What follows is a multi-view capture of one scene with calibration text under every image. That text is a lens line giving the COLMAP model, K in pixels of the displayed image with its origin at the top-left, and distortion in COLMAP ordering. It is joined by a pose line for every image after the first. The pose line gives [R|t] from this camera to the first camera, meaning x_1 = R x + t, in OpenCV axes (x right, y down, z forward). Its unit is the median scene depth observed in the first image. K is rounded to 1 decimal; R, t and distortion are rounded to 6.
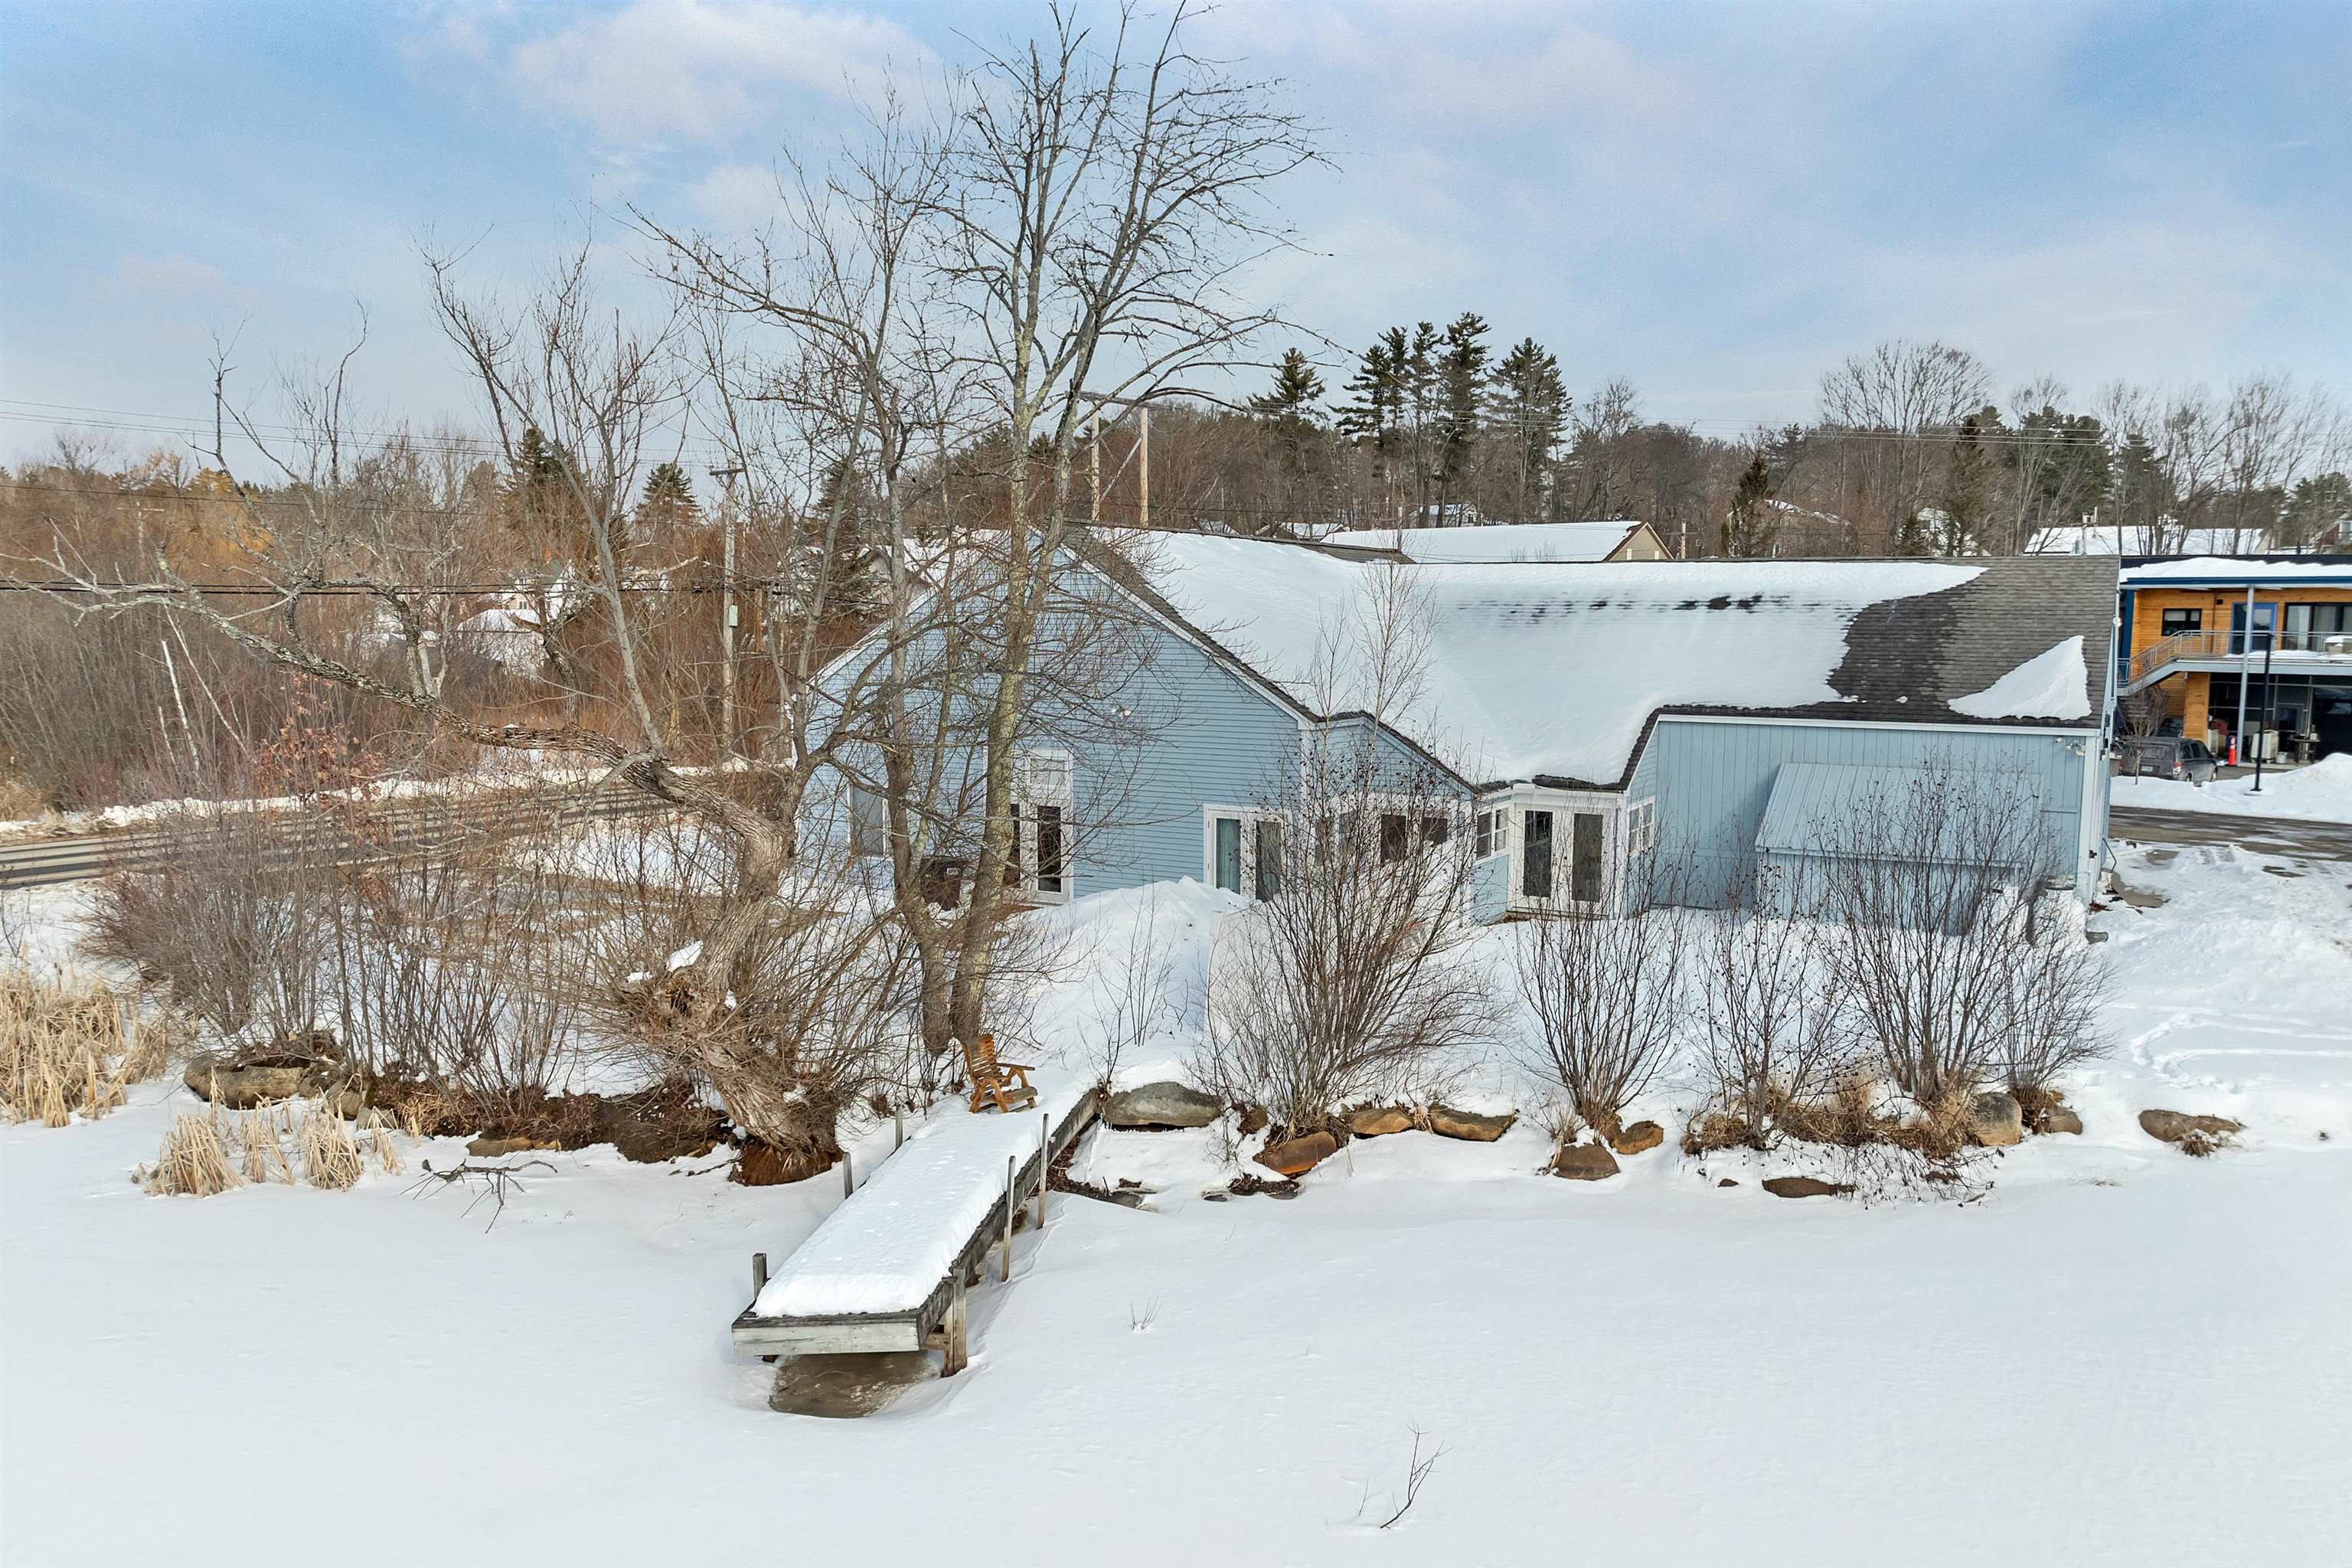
lens RADIAL K [[1689.0, 0, 1187.3], [0, 1689.0, 824.1], [0, 0, 1]] dist [-0.032874, -0.001685]
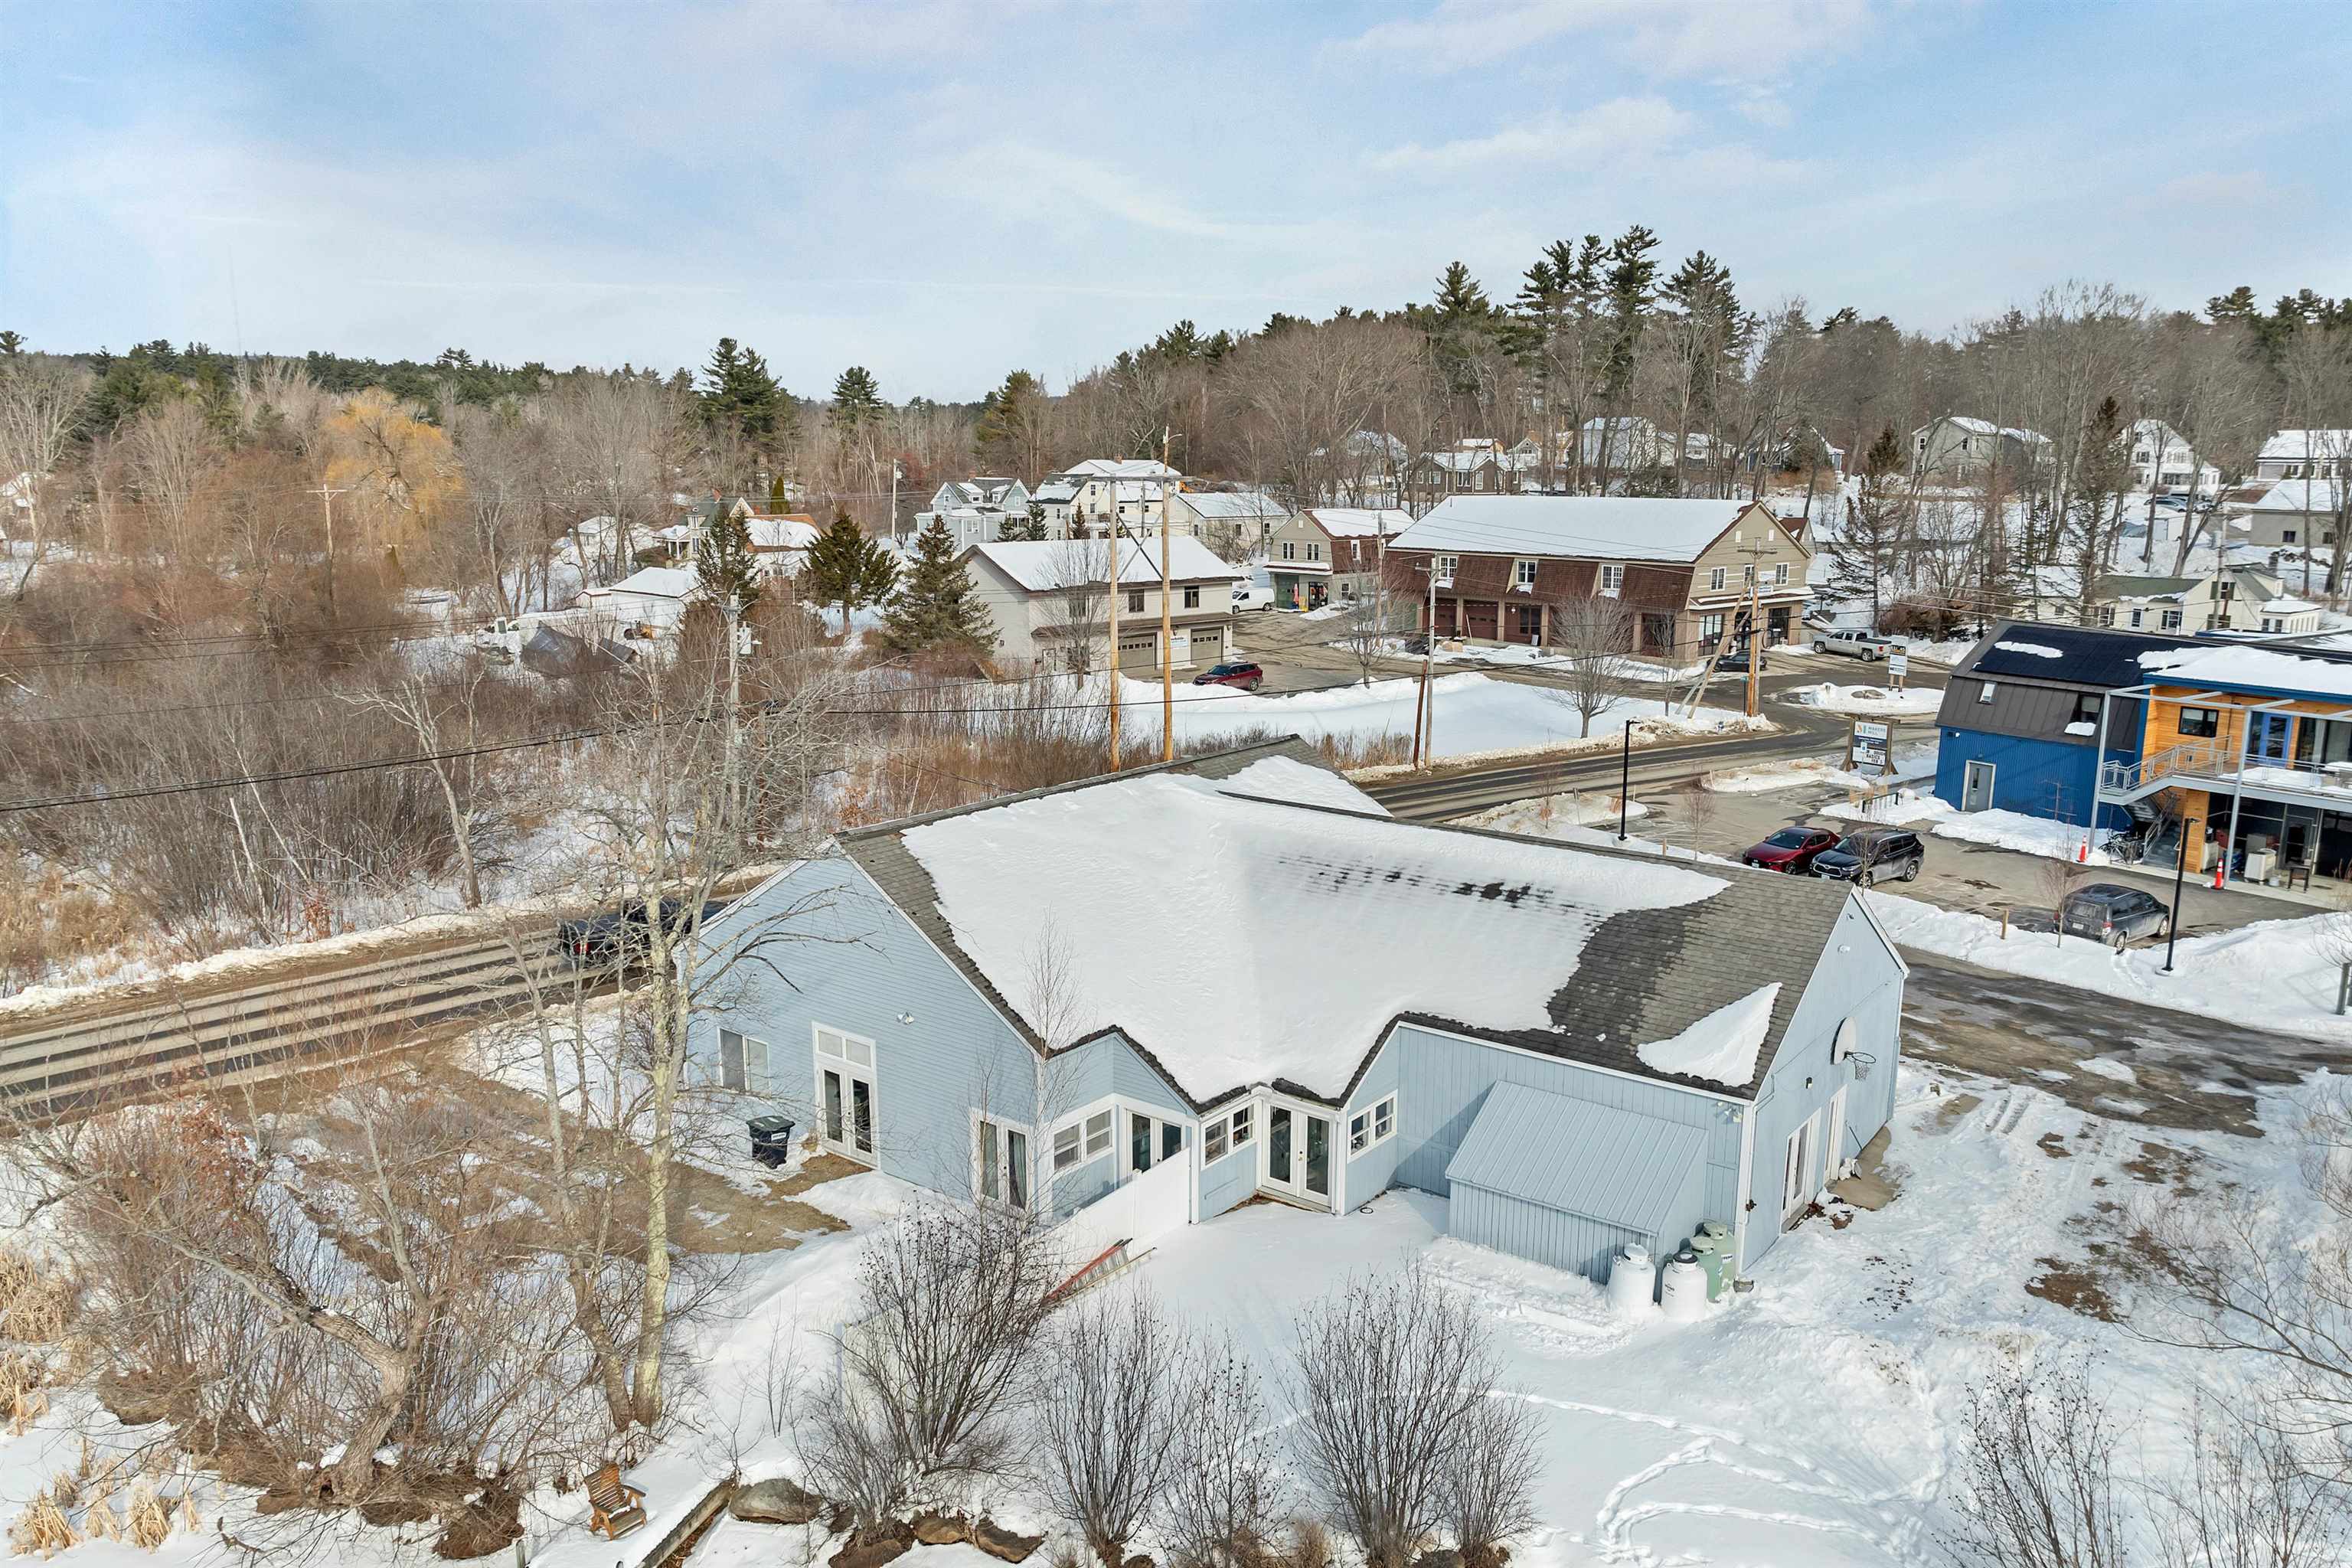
lens RADIAL K [[1678.1, 0, 1176.2], [0, 1678.1, 867.6], [0, 0, 1]] dist [-0.031706, -0.002106]
pose [[0.991336, 0.024592, -0.129024, 0.271716], [-0.010712, 0.994181, 0.107185, -0.276362], [0.130909, -0.104874, 0.985832, -0.082575]]
